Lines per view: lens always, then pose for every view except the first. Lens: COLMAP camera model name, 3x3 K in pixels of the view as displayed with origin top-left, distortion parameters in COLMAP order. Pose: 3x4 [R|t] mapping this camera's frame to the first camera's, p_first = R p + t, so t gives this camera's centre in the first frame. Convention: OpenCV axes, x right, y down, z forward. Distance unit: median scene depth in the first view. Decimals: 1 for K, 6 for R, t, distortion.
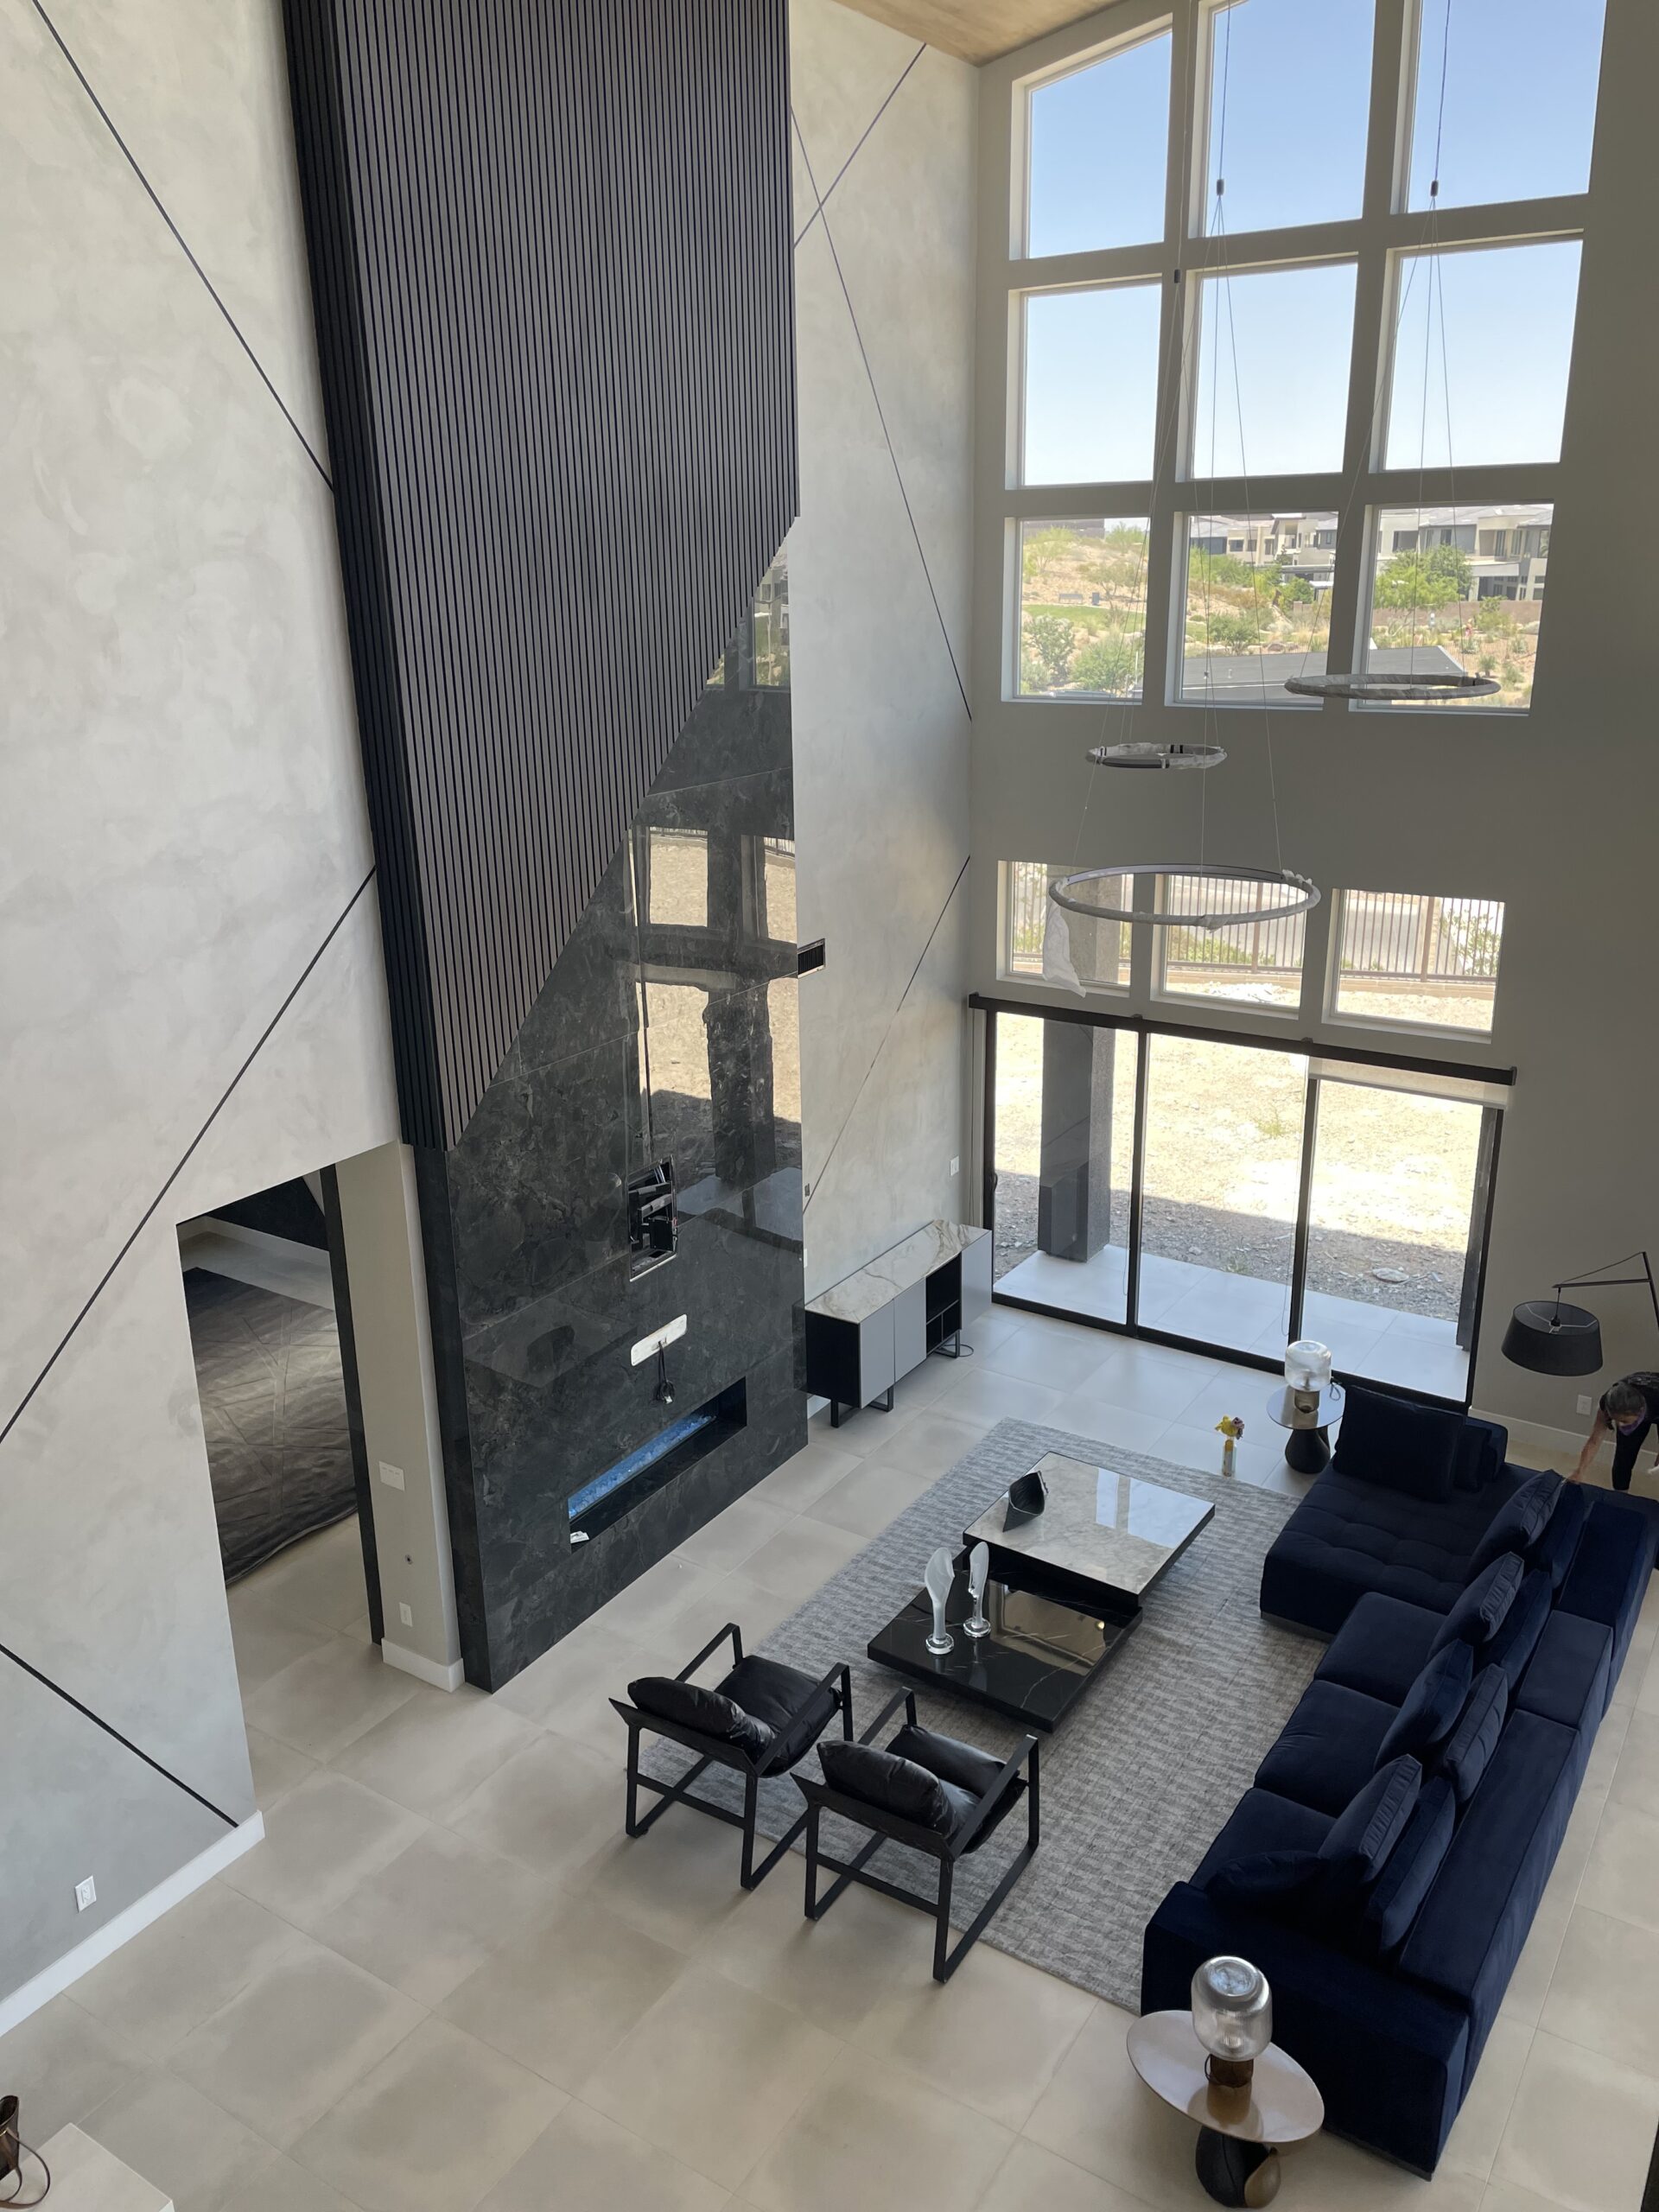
lens RADIAL K [[1682.7, 0, 829.3], [0, 1682.7, 1097.0], [0, 0, 1]] dist [0.084959, -0.105318]
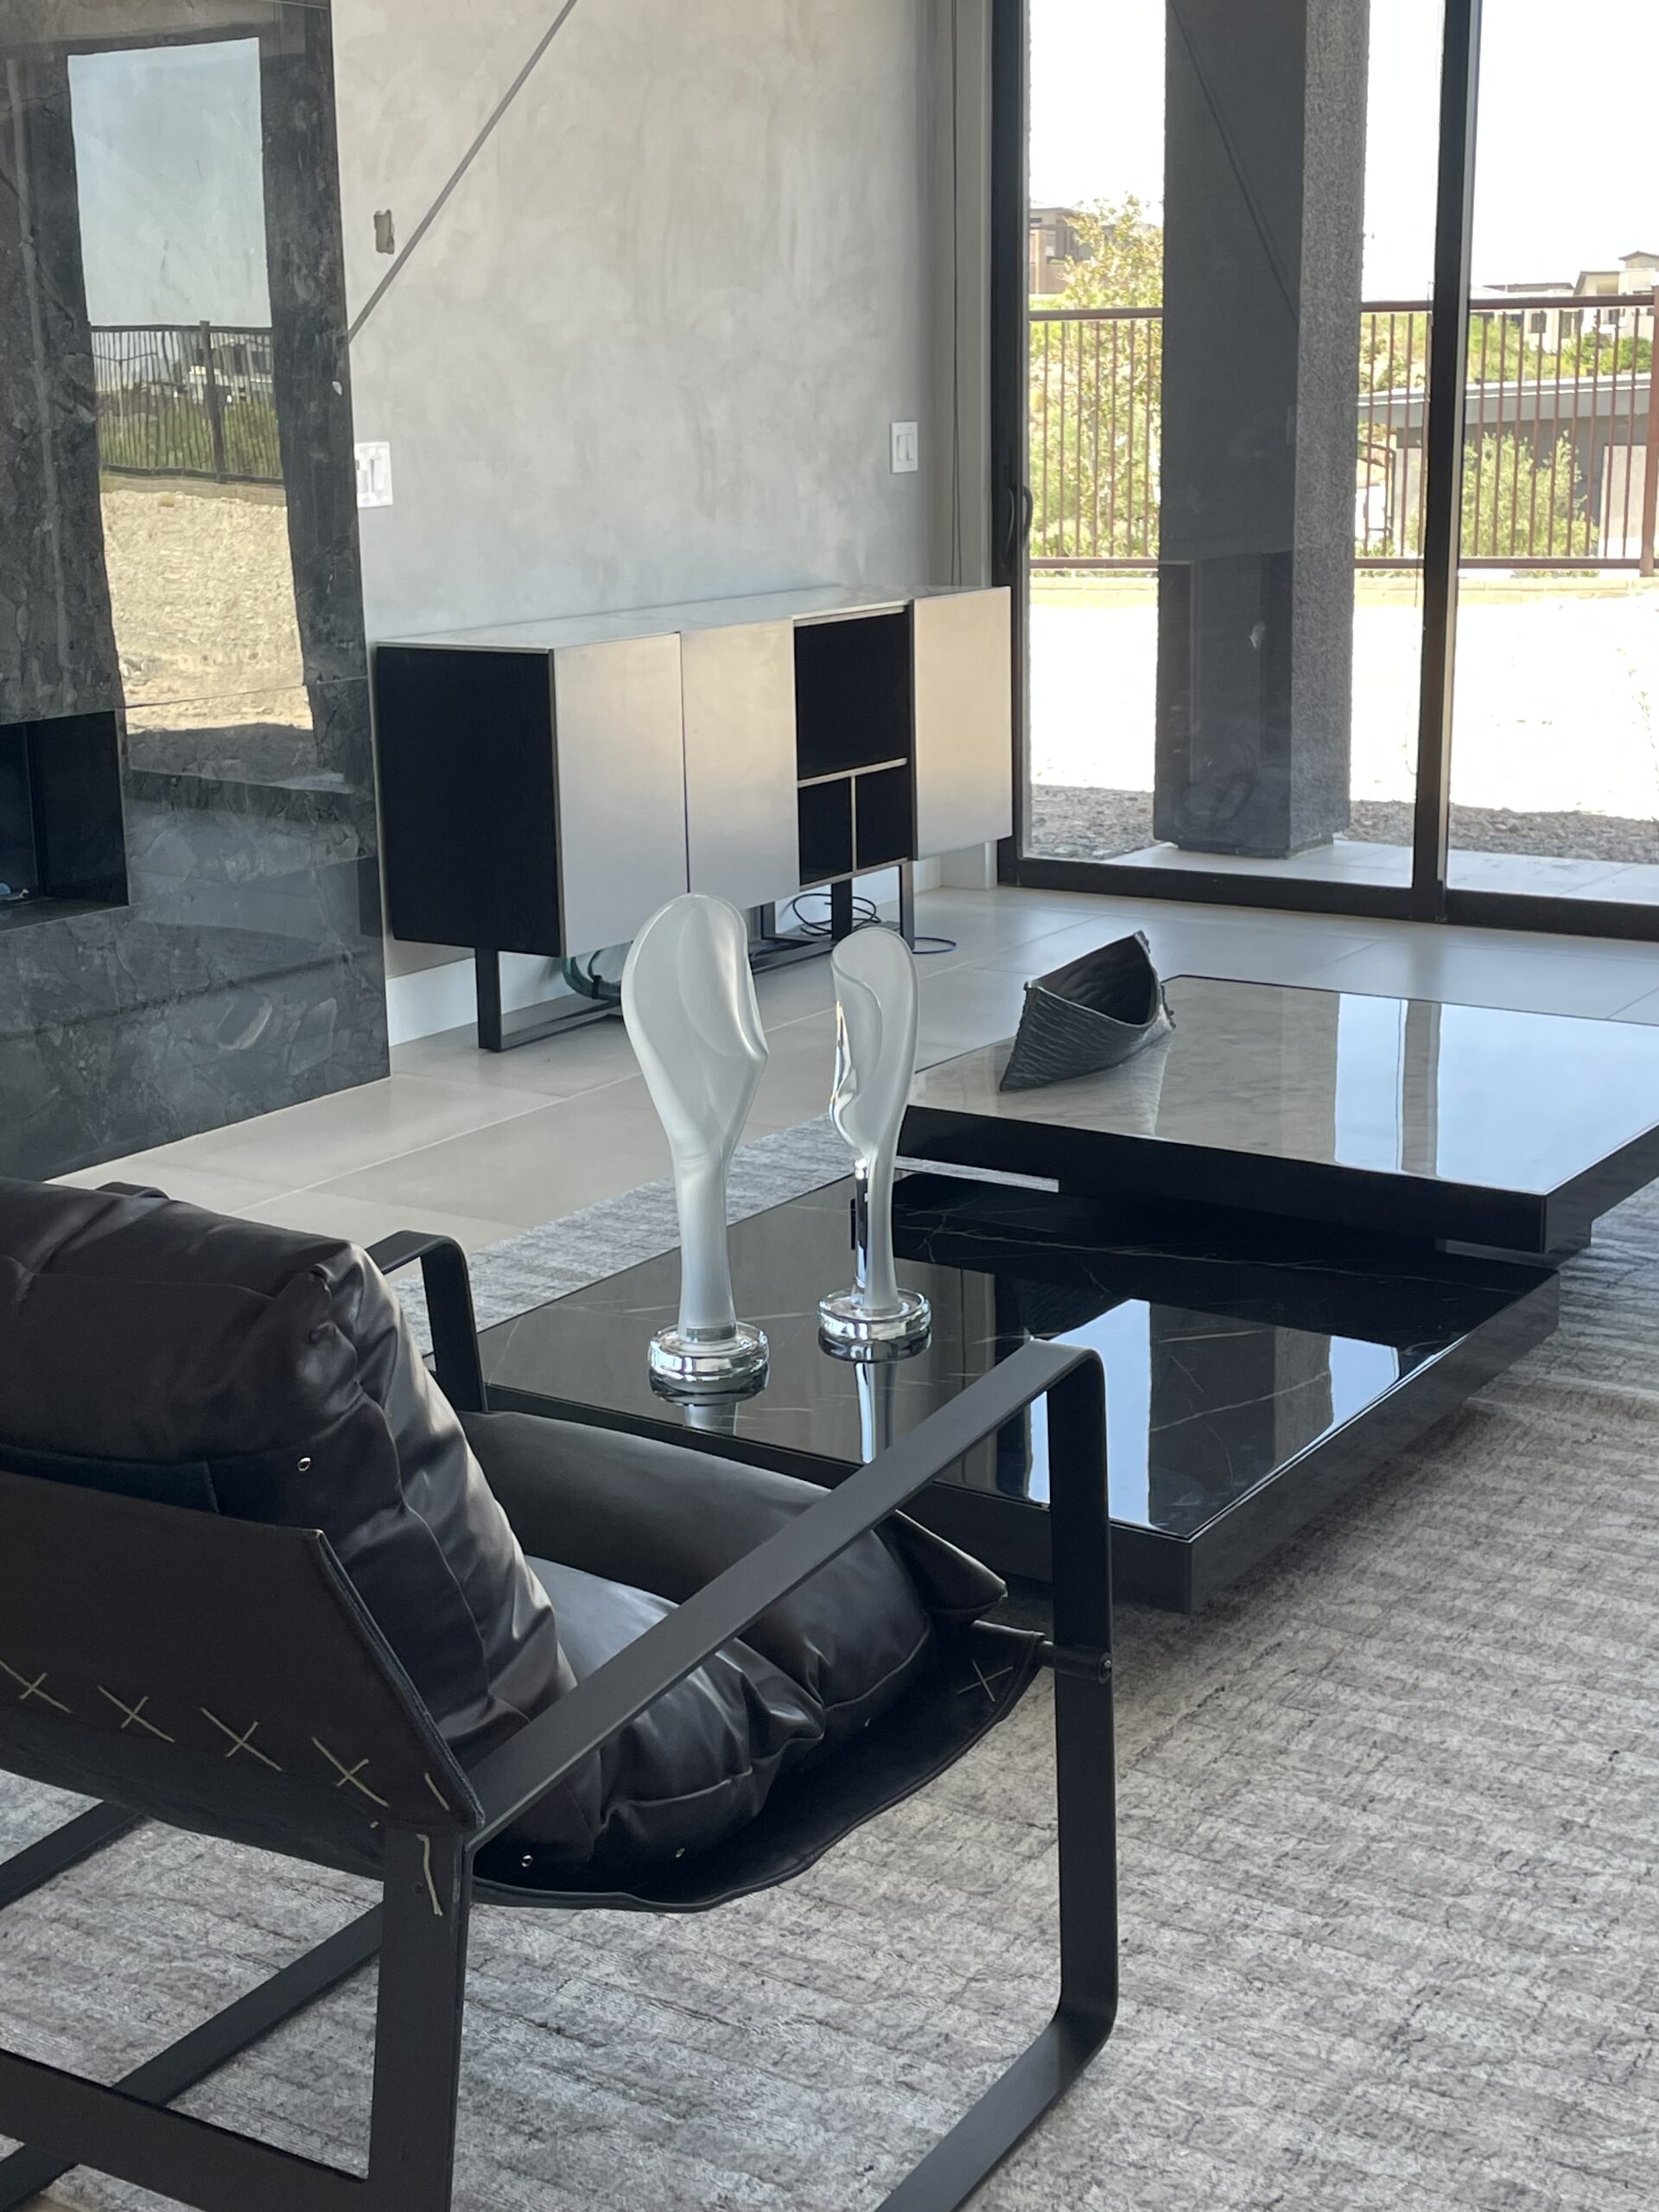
lens RADIAL K [[2978.6, 0, 842.1], [0, 2978.6, 1110.5], [0, 0, 1]] dist [0.087782, 0.000000]
pose [[0.999927, -0.002473, 0.011843, 0.076548], [0.003335, 0.997306, -0.073277, 0.309994], [-0.011630, 0.073311, 0.997241, 0.571693]]
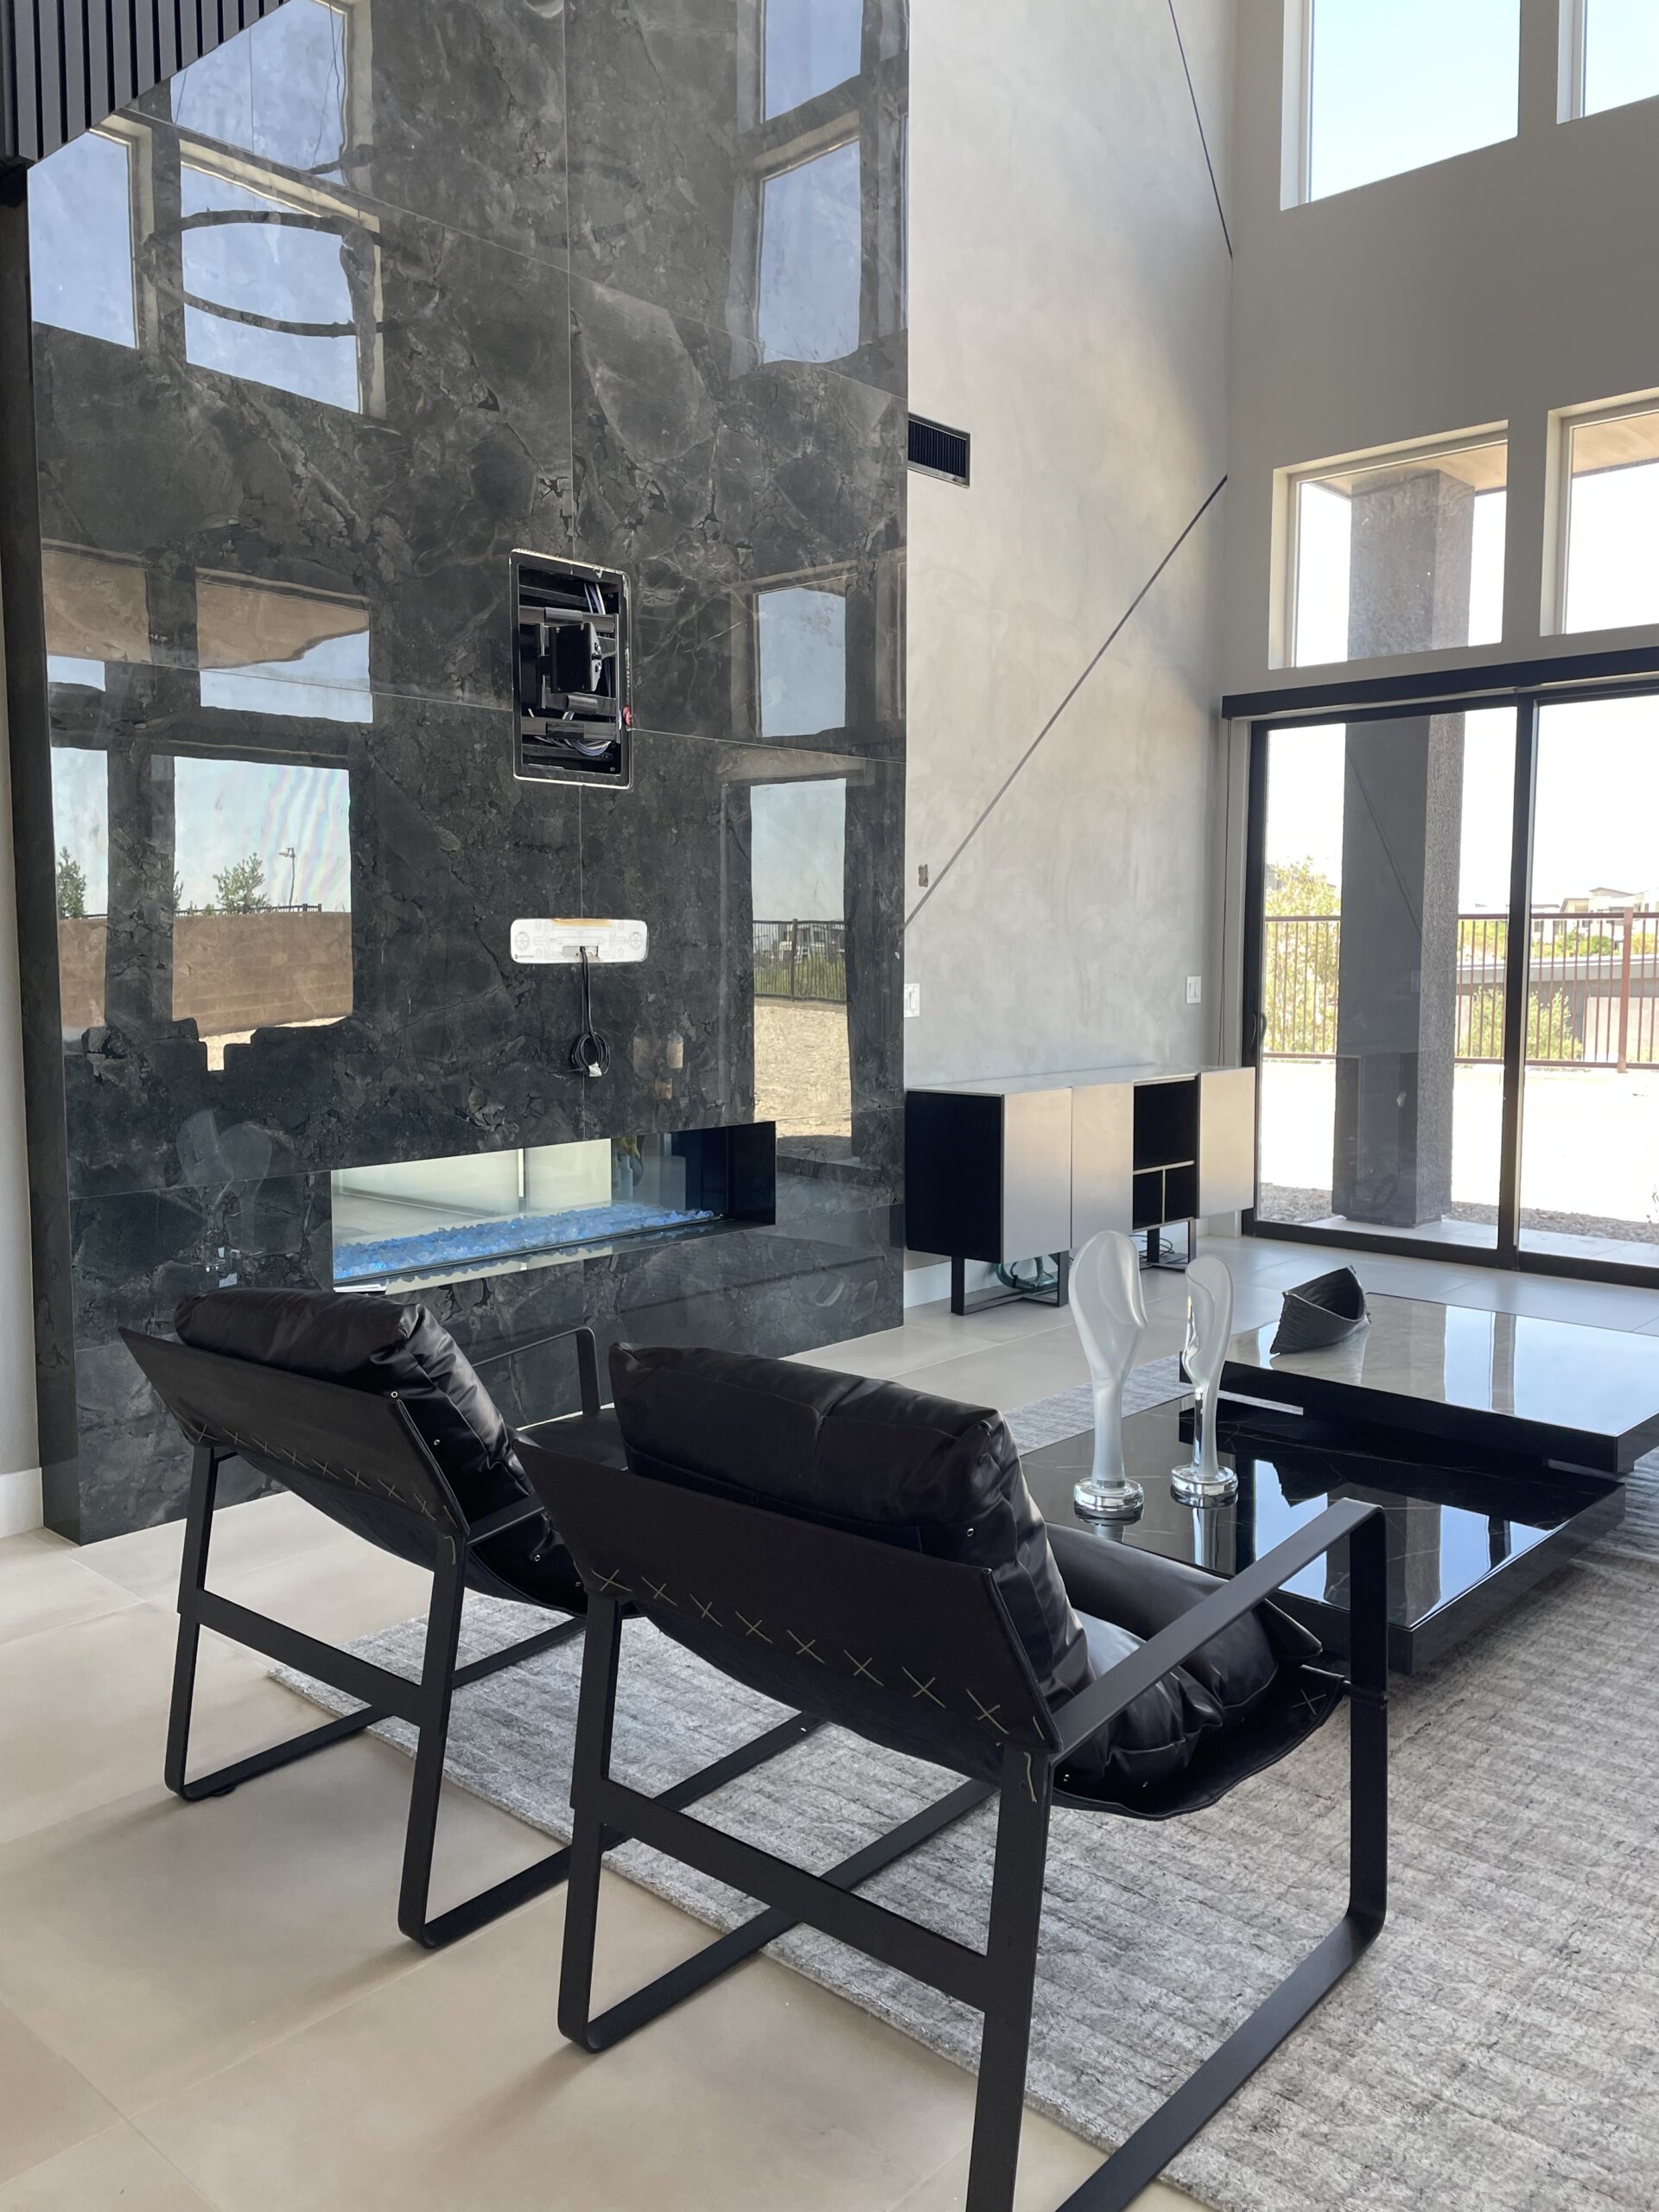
lens RADIAL K [[1682.7, 0, 832.3], [0, 1682.7, 1092.4], [0, 0, 1]] dist [0.084959, -0.105318]
pose [[0.987358, 0.029717, -0.155697, 0.058345], [-0.064059, 0.973288, -0.220472, 0.312937], [0.144986, 0.227658, 0.962887, 0.559760]]
